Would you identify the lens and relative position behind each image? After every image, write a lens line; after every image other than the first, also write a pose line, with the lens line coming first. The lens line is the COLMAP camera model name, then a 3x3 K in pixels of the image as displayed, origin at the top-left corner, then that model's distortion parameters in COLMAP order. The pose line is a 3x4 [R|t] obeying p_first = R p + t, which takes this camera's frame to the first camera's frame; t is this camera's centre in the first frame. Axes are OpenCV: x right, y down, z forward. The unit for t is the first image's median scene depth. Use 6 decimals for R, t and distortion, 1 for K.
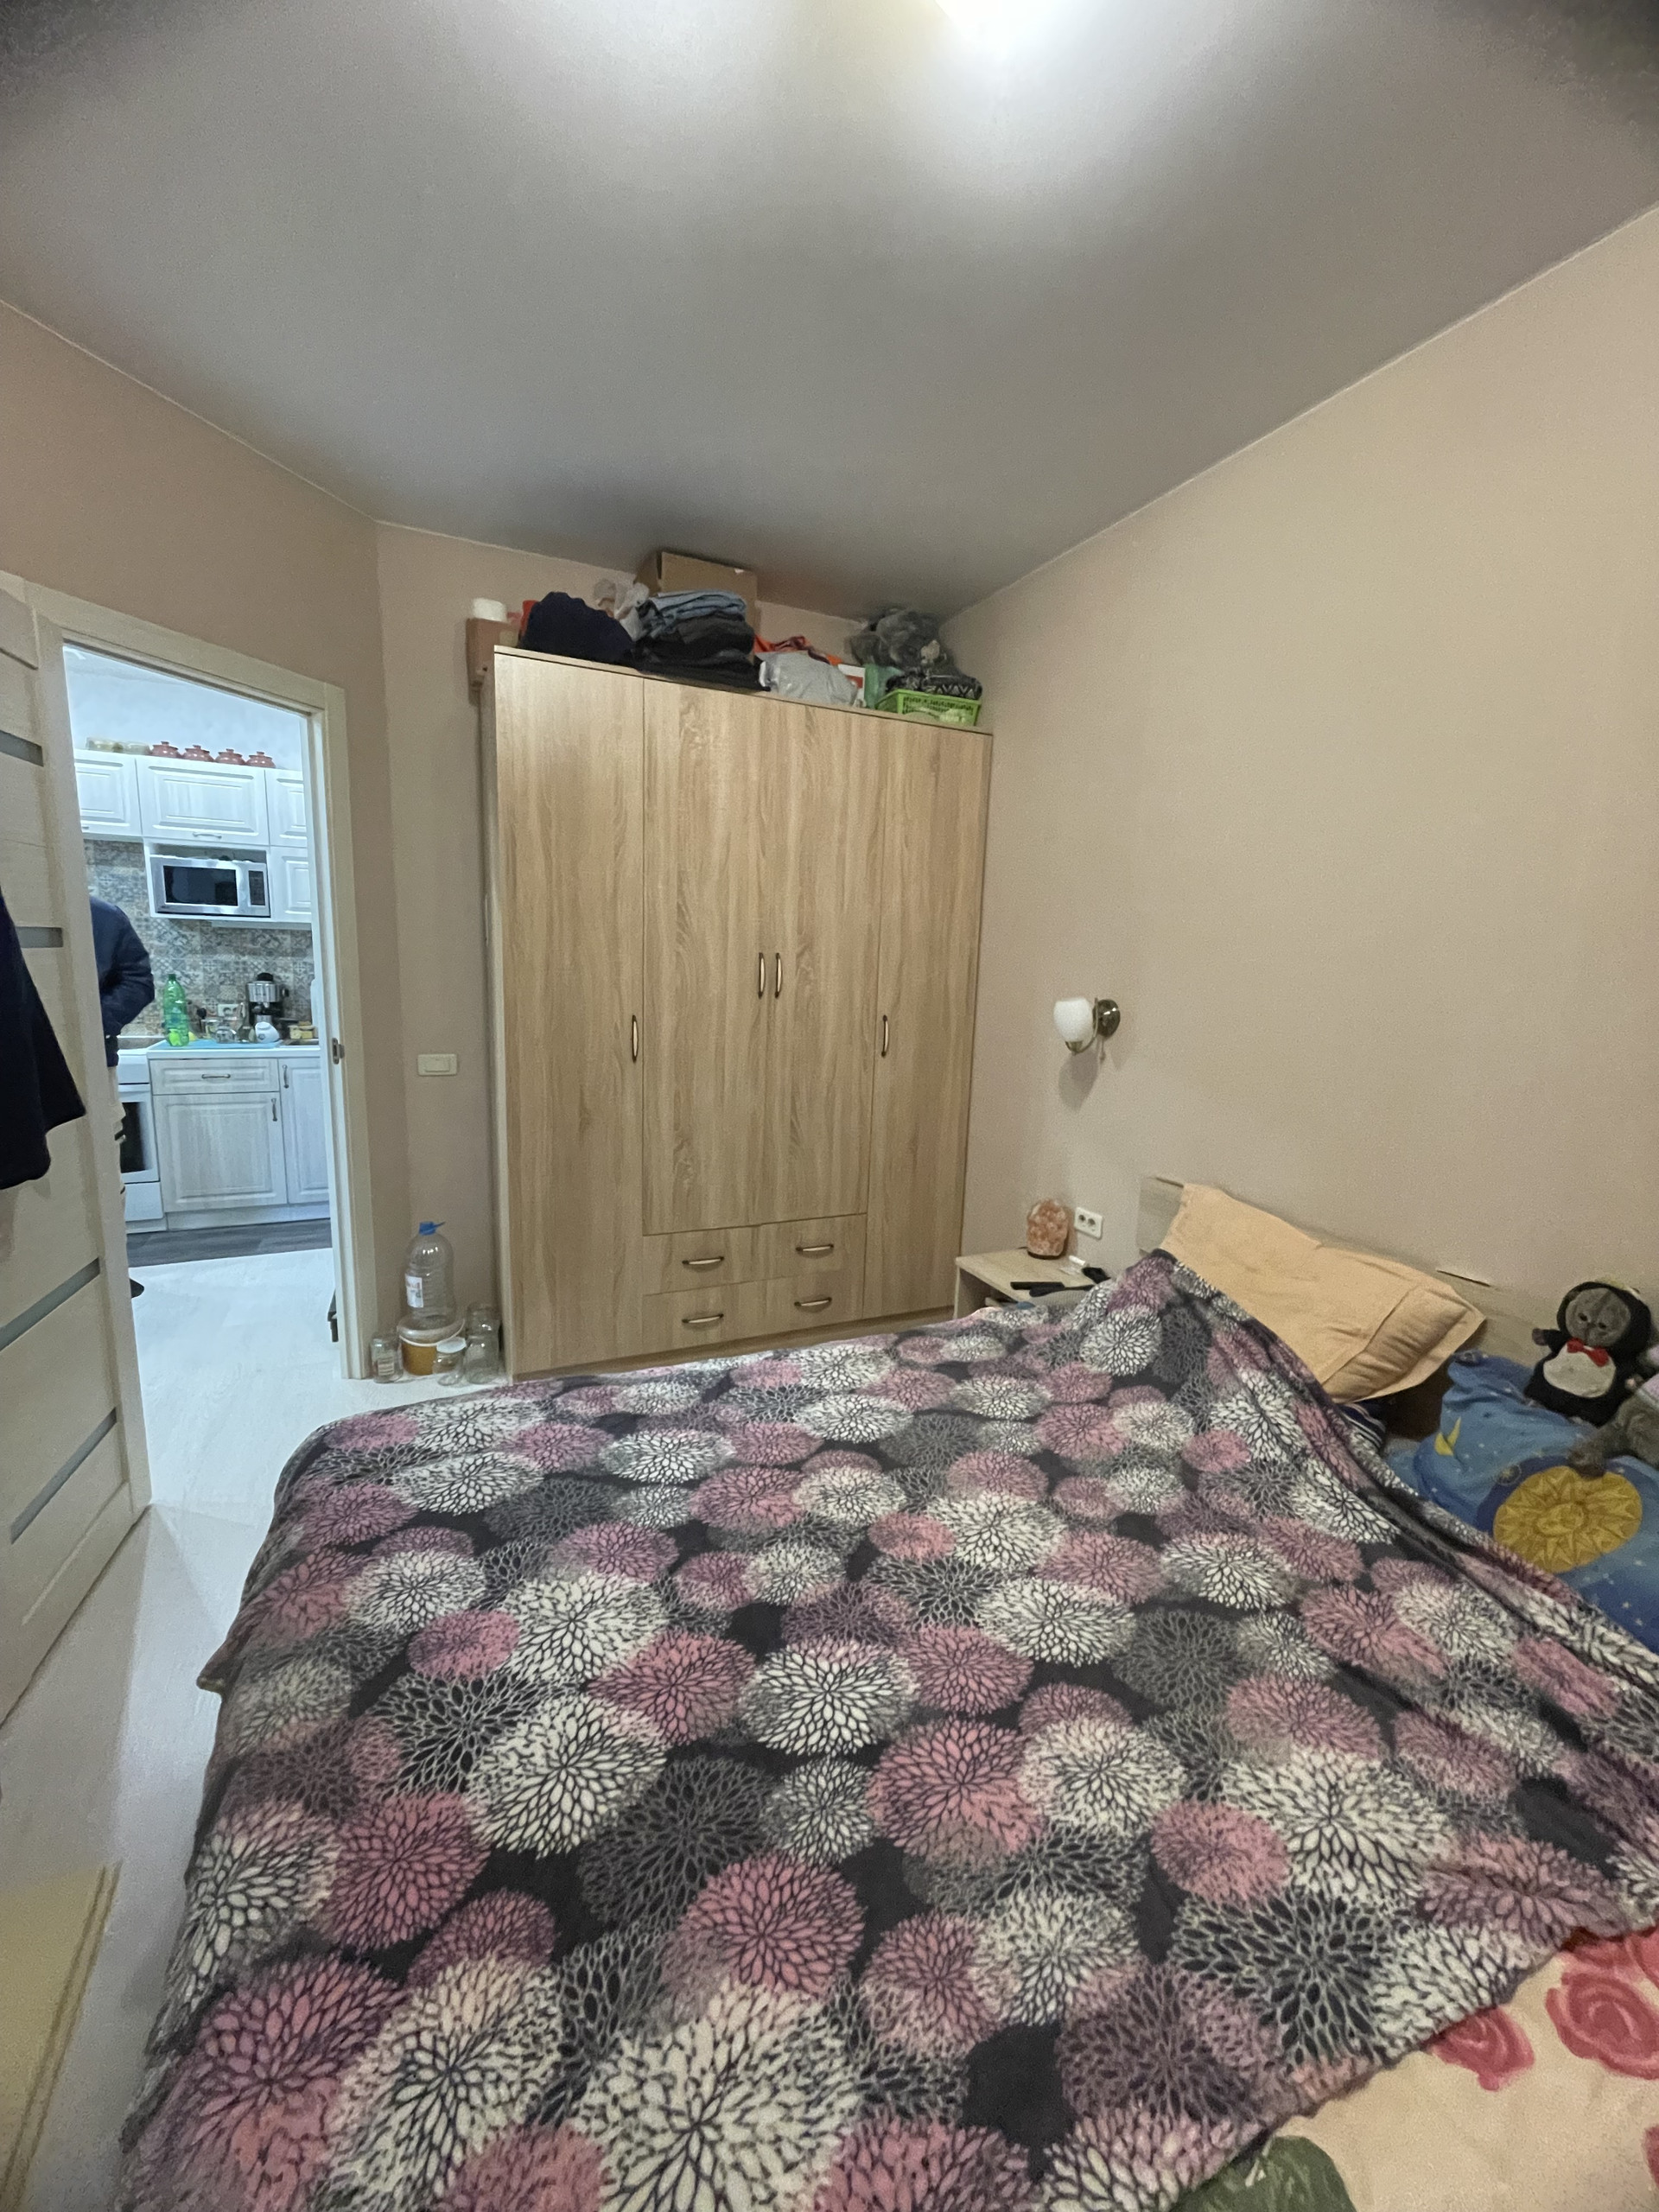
lens RADIAL K [[899.7, 0, 828.1], [0, 899.7, 1108.7], [0, 0, 1]] dist [-0.000722, -0.000047]
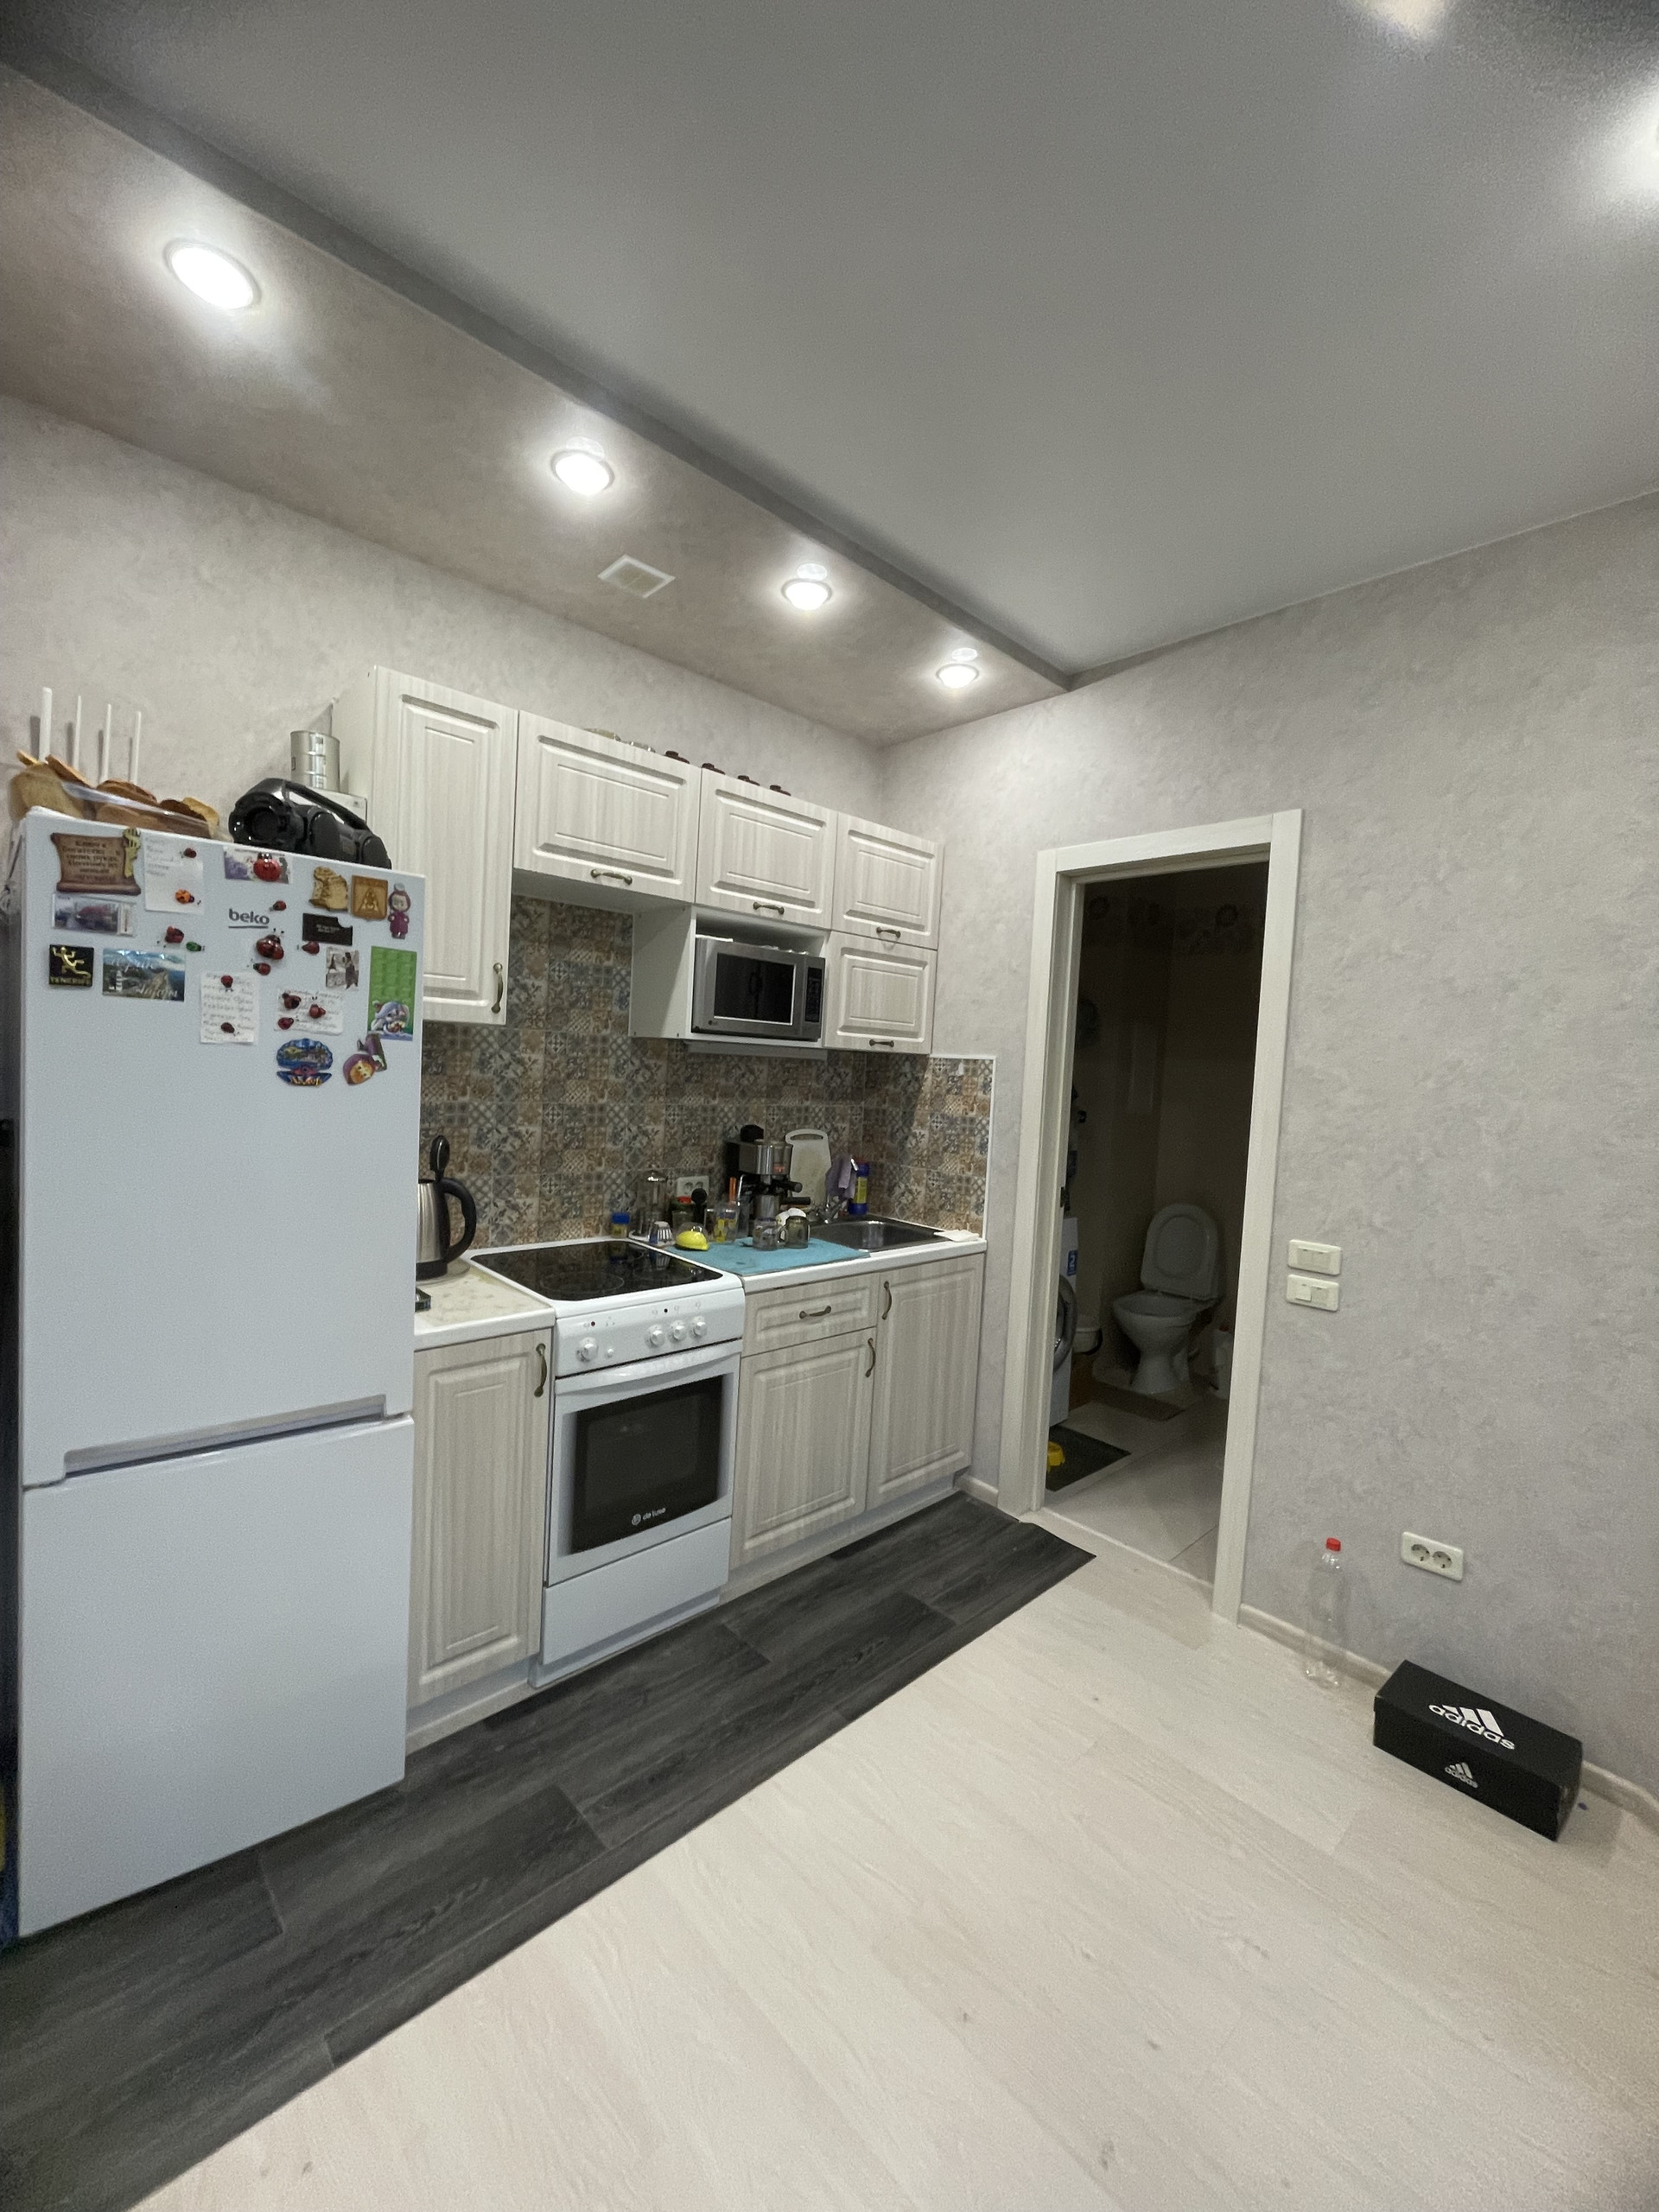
lens RADIAL K [[899.7, 0, 843.7], [0, 899.7, 1110.4], [0, 0, 1]] dist [-0.000722, -0.000047]
pose [[0.949282, -0.002377, 0.314418, -0.806679], [0.036840, 0.993925, -0.103711, -0.099639], [-0.312261, 0.110034, 0.943602, 0.410719]]
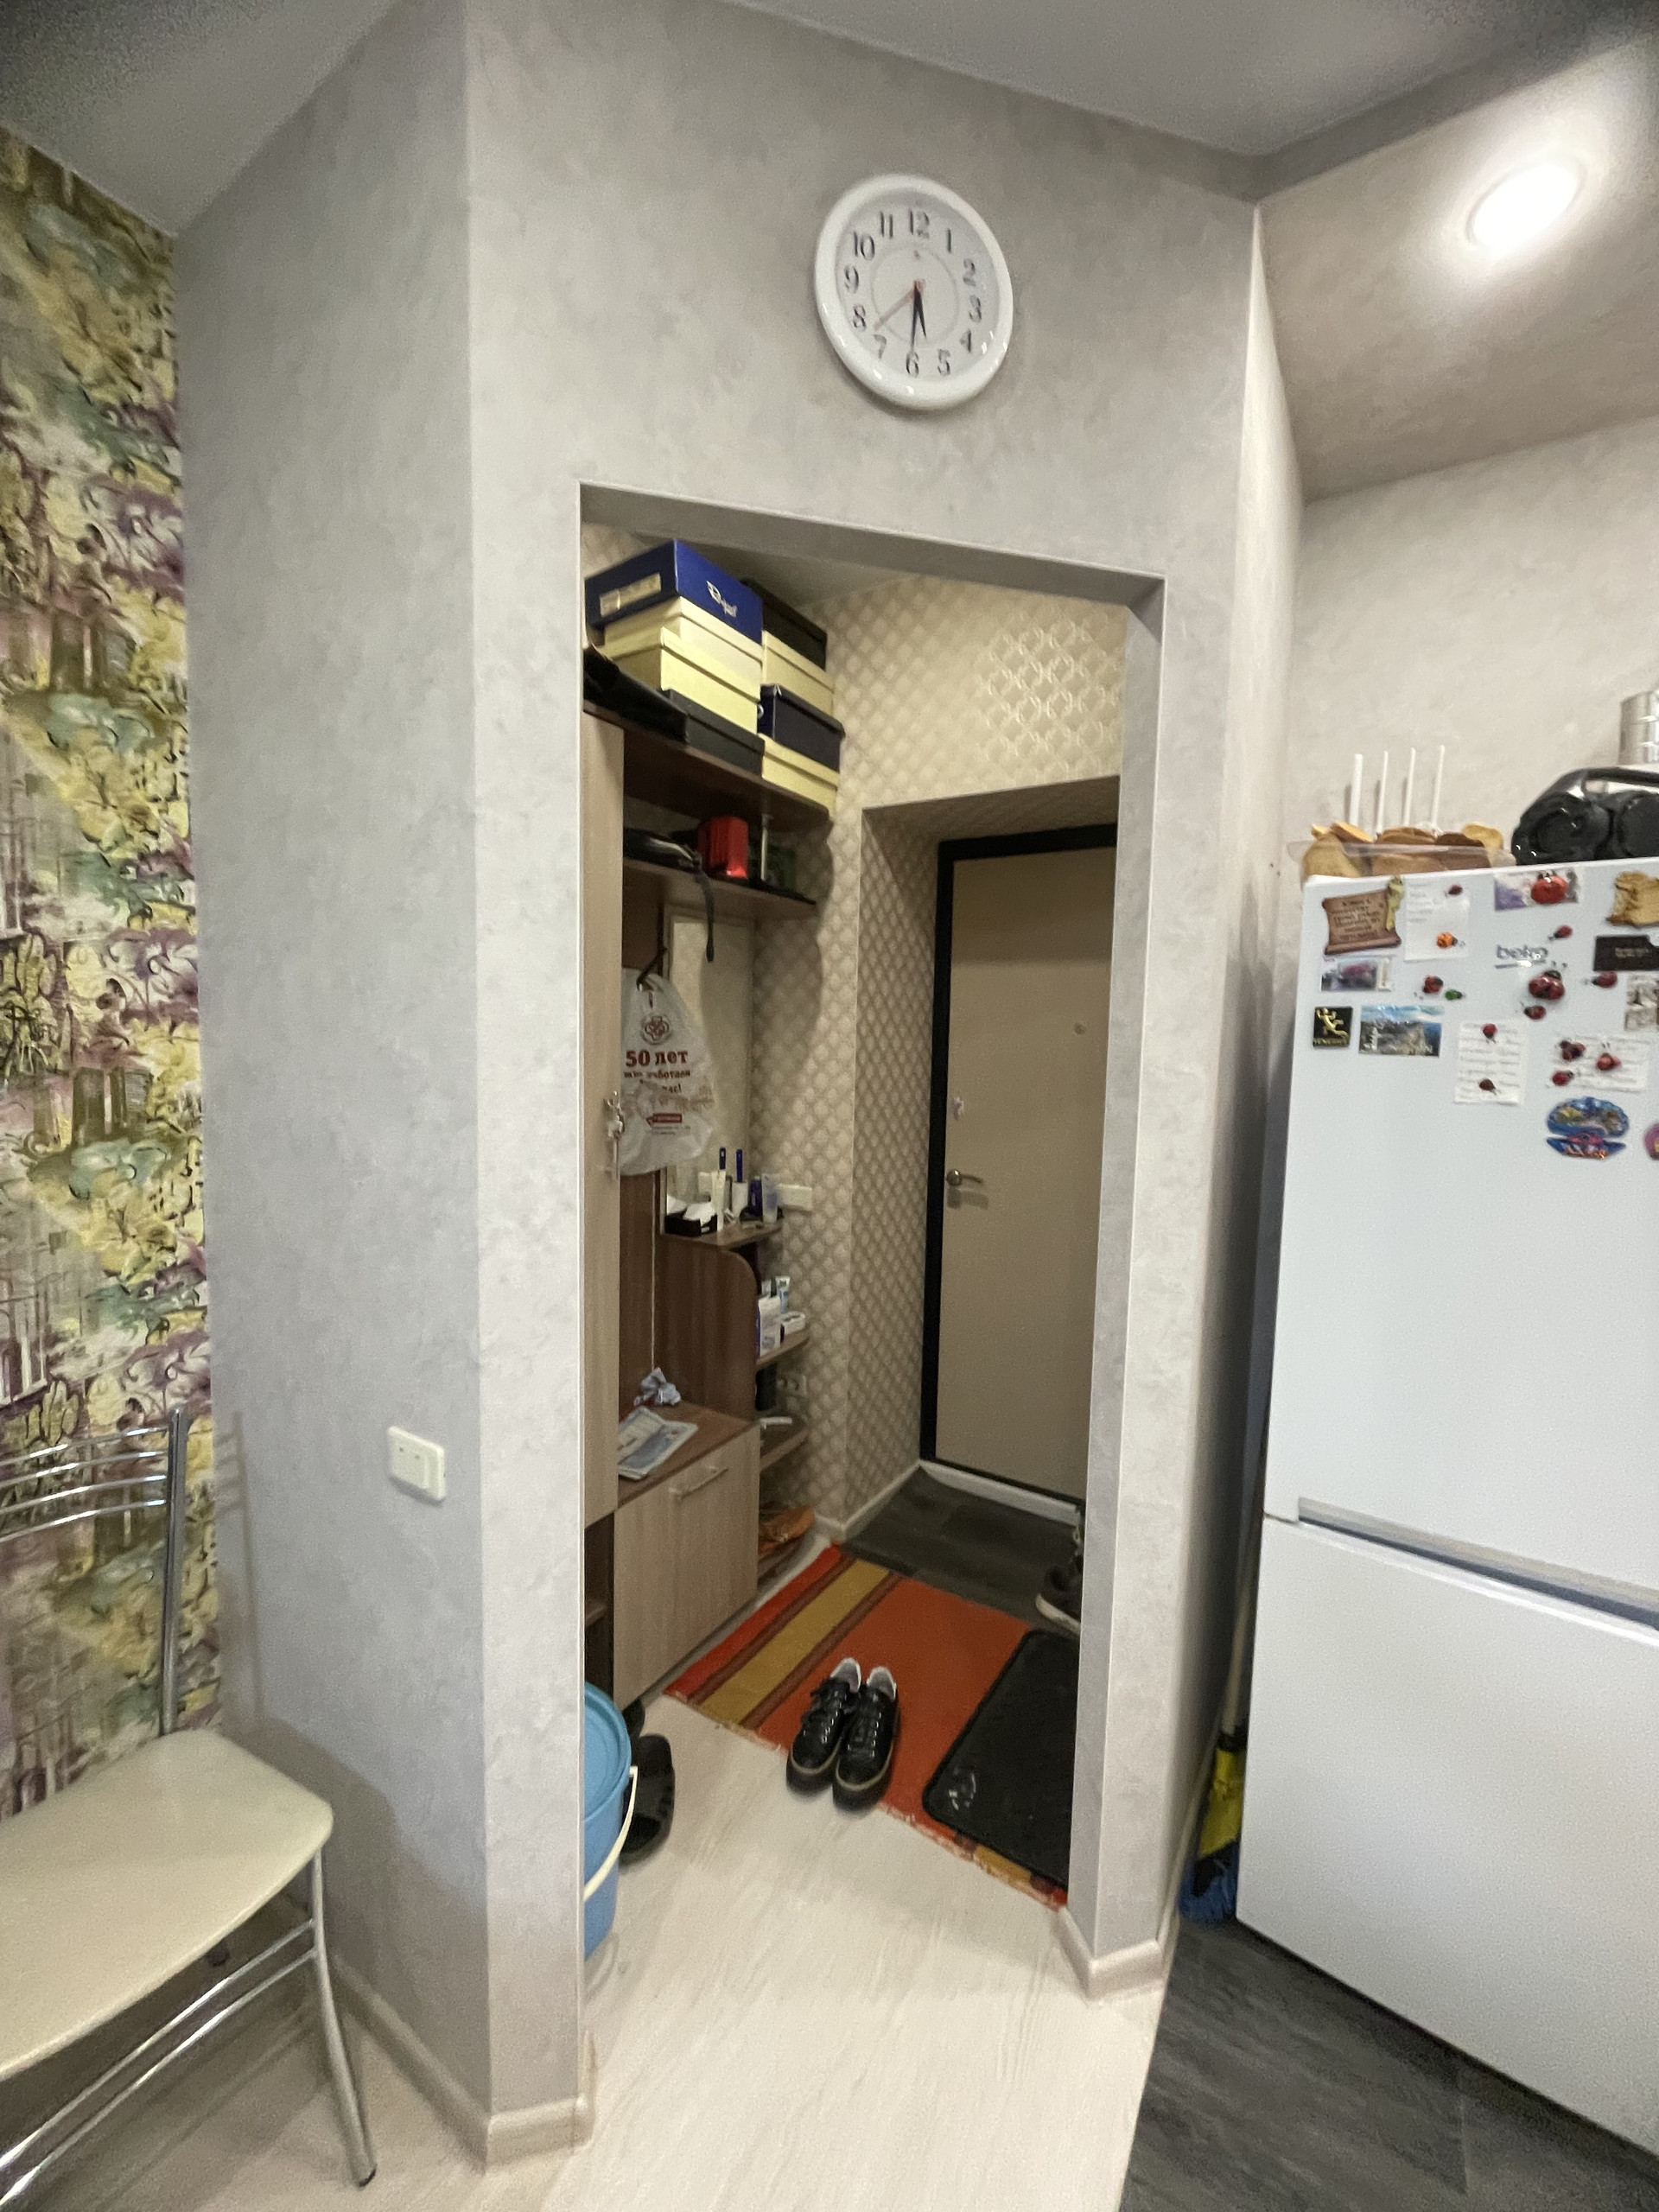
lens RADIAL K [[899.7, 0, 834.1], [0, 899.7, 1104.3], [0, 0, 1]] dist [-0.000722, -0.000047]
pose [[0.554515, 0.044146, -0.831002, -0.796344], [-0.143674, 0.988675, -0.043349, -0.124205], [0.819677, 0.143431, 0.554578, 0.464559]]
